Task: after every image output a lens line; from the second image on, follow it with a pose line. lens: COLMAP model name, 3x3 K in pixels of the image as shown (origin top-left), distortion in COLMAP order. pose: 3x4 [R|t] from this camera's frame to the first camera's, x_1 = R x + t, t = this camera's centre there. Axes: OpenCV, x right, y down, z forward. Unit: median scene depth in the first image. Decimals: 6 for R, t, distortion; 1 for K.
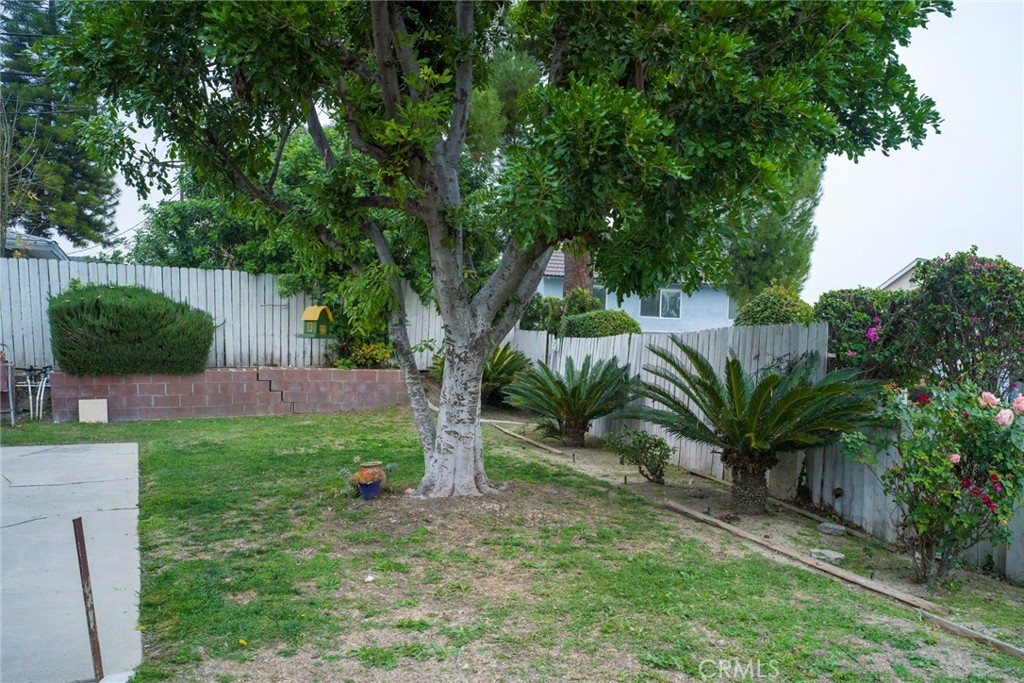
lens RADIAL K [[813.9, 0, 512.0], [0, 813.9, 345.2], [0, 0, 1]] dist [0.000021, -0.000021]
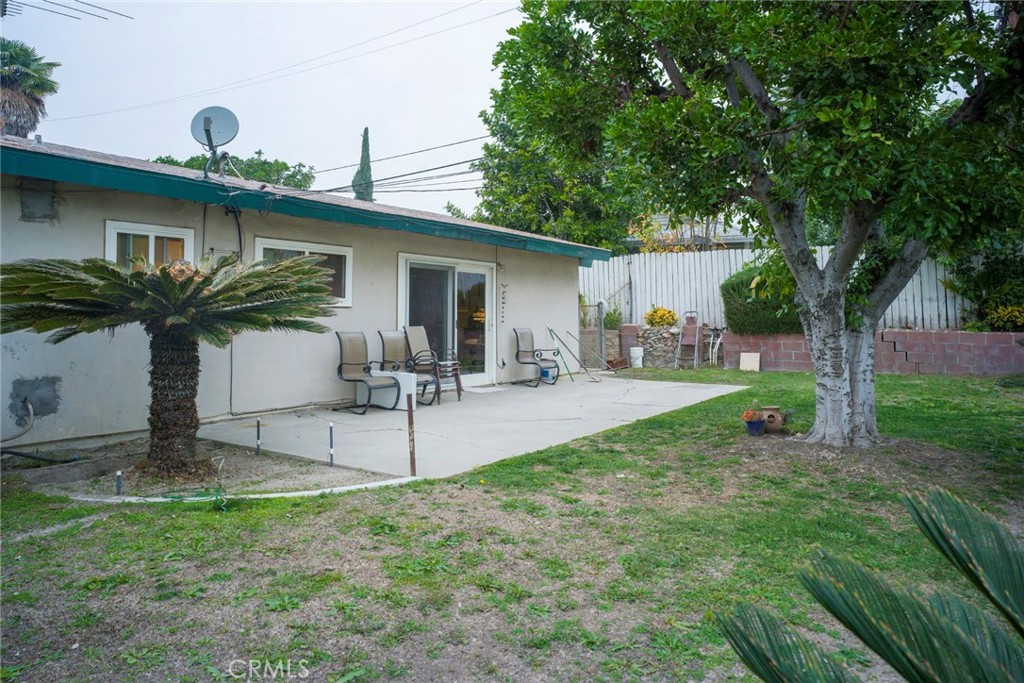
lens RADIAL K [[721.4, 0, 511.8], [0, 721.4, 337.9], [0, 0, 1]] dist [-0.057286, -0.001090]
pose [[0.511834, 0.014861, -0.858956, 0.284113], [0.014428, 0.999561, 0.025891, 0.007010], [0.858963, -0.025645, 0.511394, 0.077018]]
